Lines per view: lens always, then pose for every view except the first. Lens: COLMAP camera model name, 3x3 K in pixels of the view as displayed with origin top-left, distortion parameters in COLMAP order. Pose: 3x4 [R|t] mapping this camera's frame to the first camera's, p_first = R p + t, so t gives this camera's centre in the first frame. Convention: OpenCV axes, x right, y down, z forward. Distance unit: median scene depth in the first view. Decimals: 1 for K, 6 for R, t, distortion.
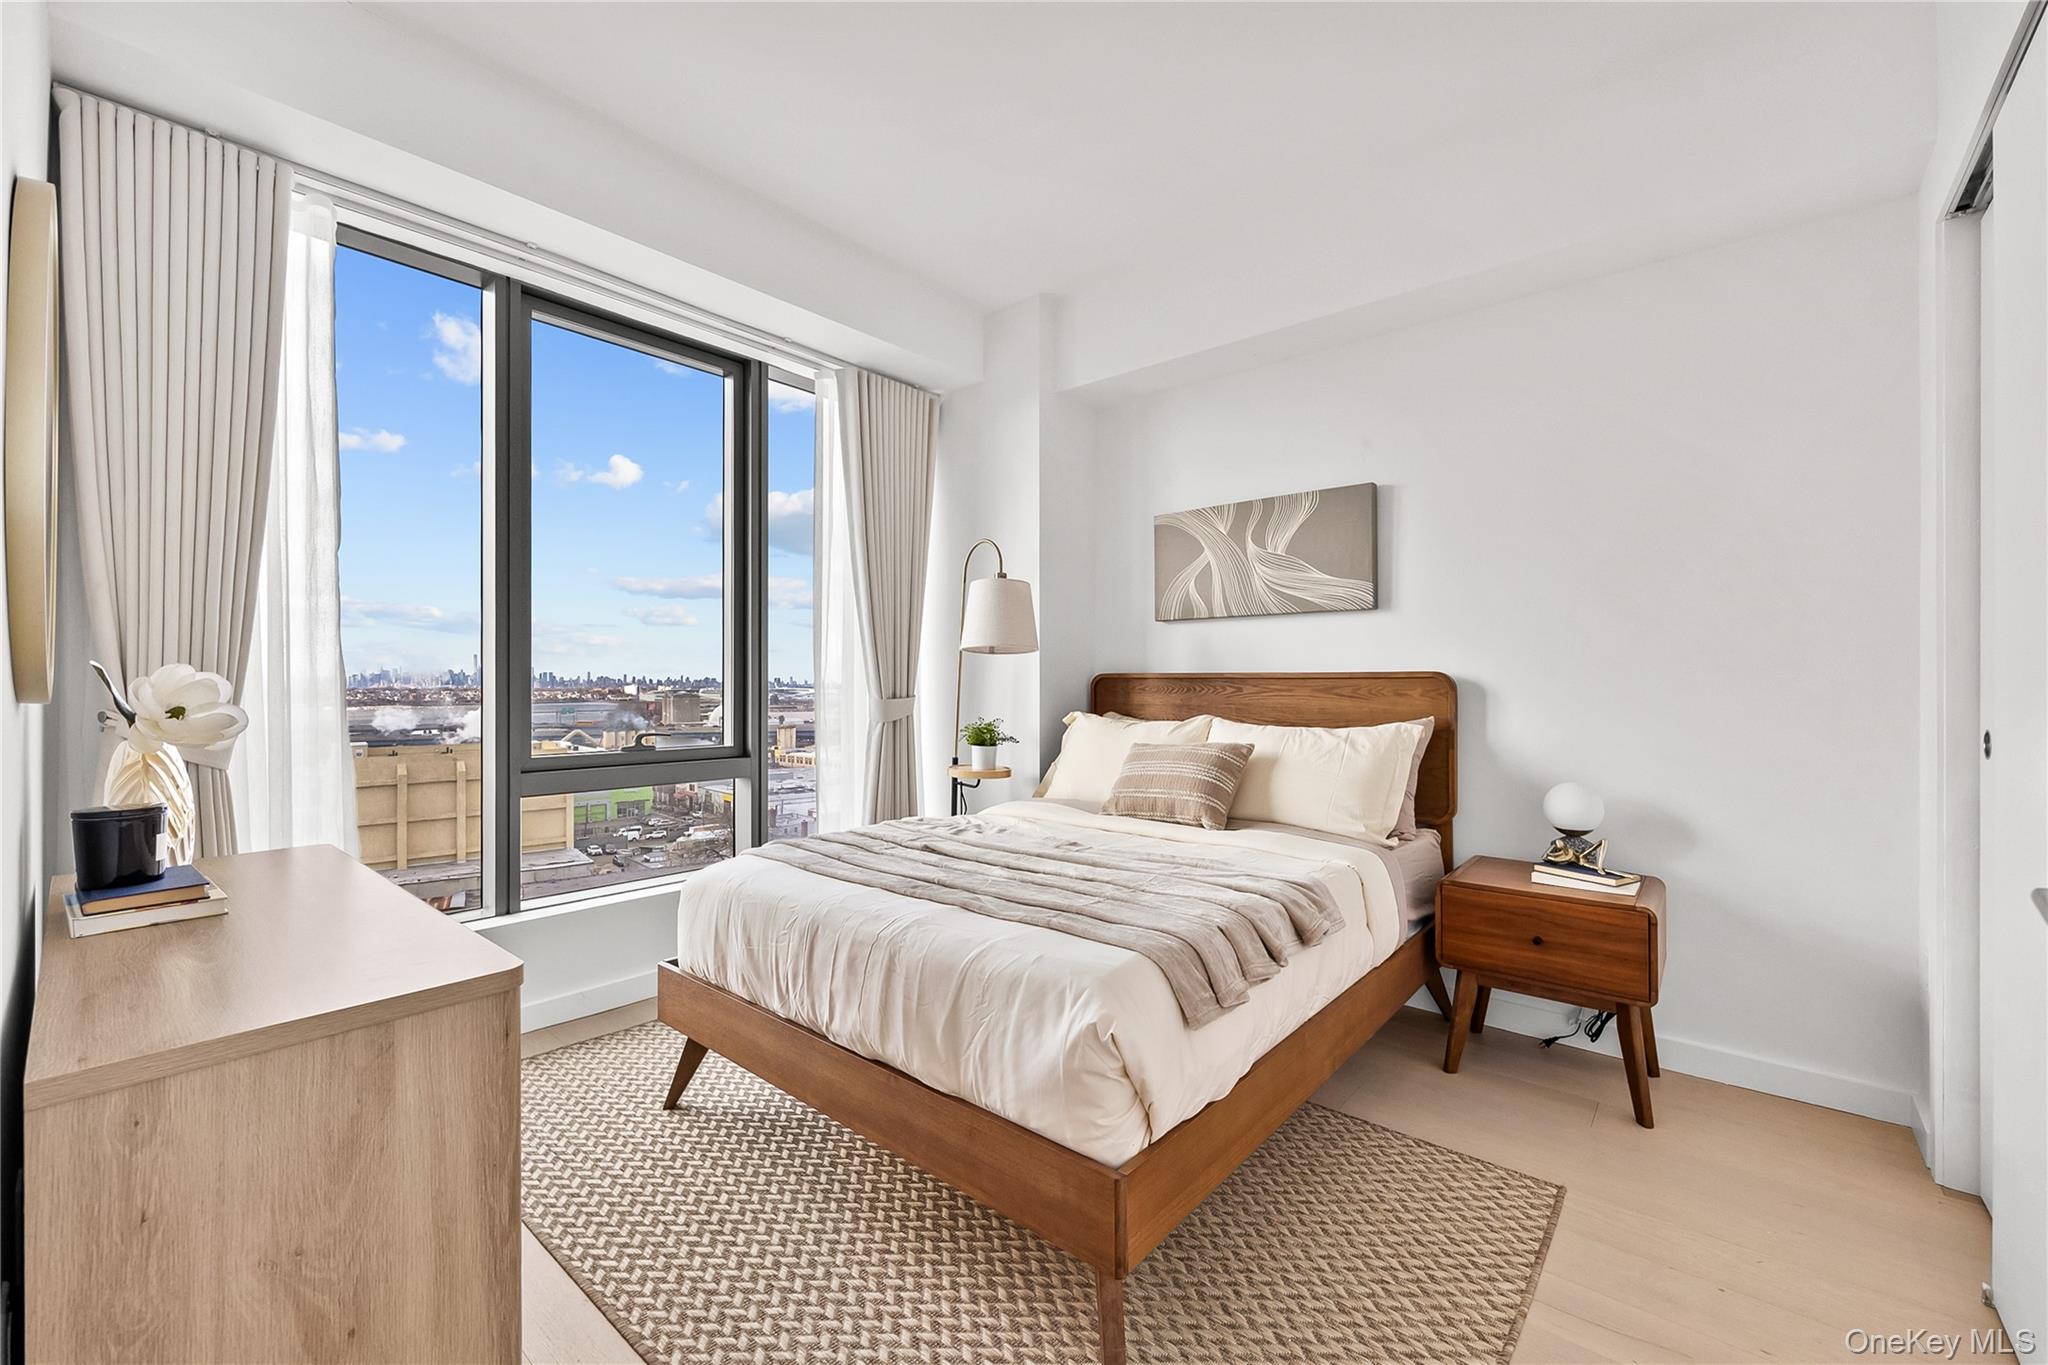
lens RADIAL K [[832.5, 0, 1031.3], [0, 832.5, 677.8], [0, 0, 1]] dist [0.004326, 0.001952]
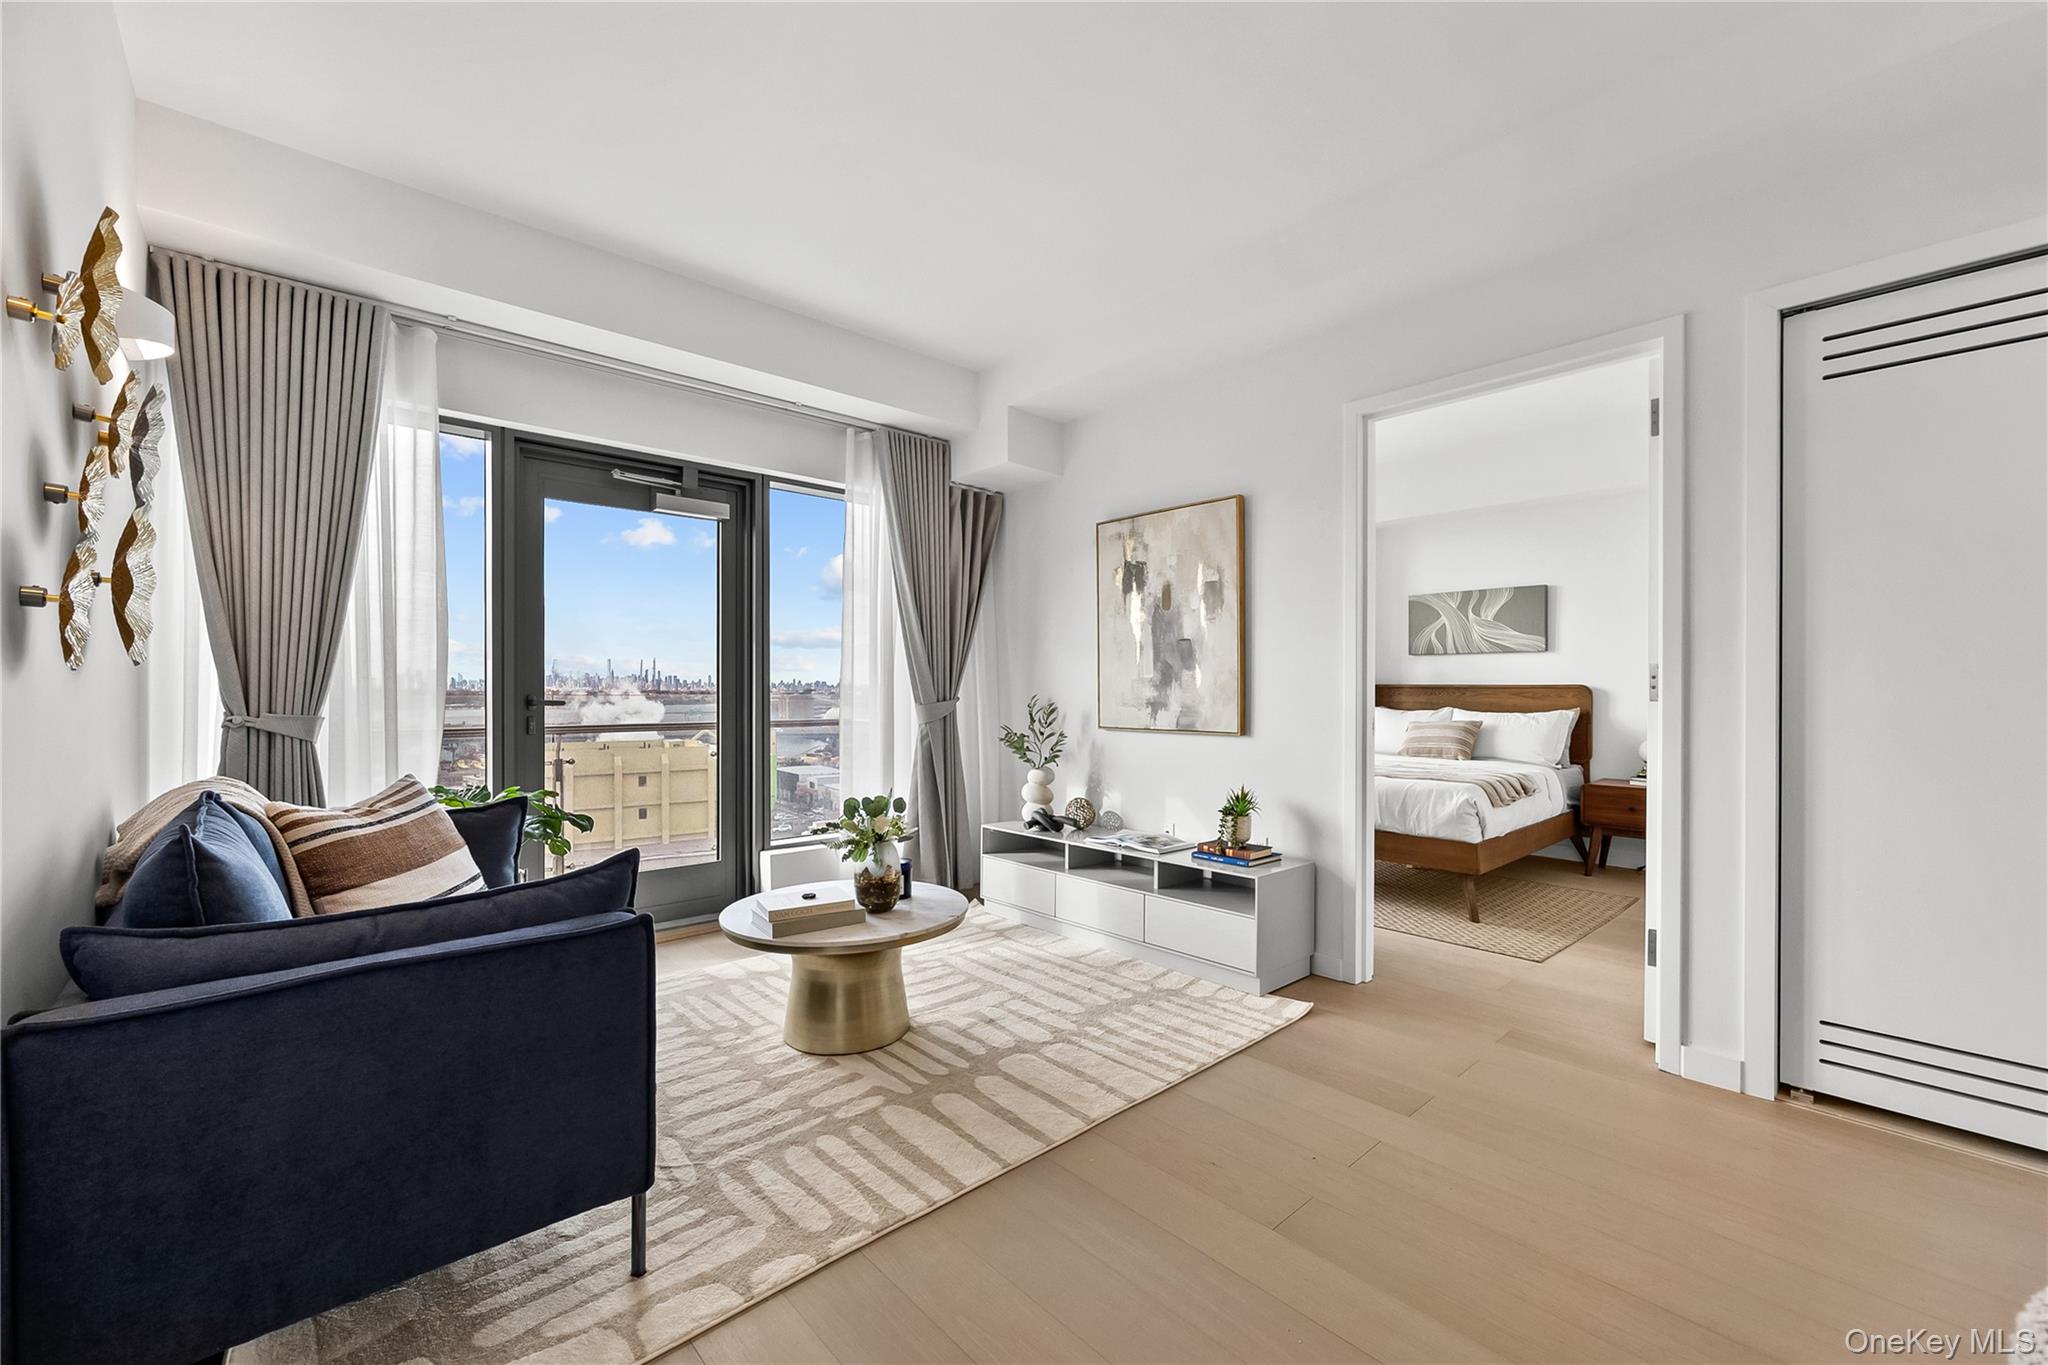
lens RADIAL K [[832.5, 0, 1016.2], [0, 832.5, 689.0], [0, 0, 1]] dist [0.004326, 0.001952]
pose [[0.991209, 0.002098, -0.132286, -0.549570], [-0.000963, 0.999962, 0.008643, -0.012425], [0.132299, -0.008439, 0.991174, -1.077353]]
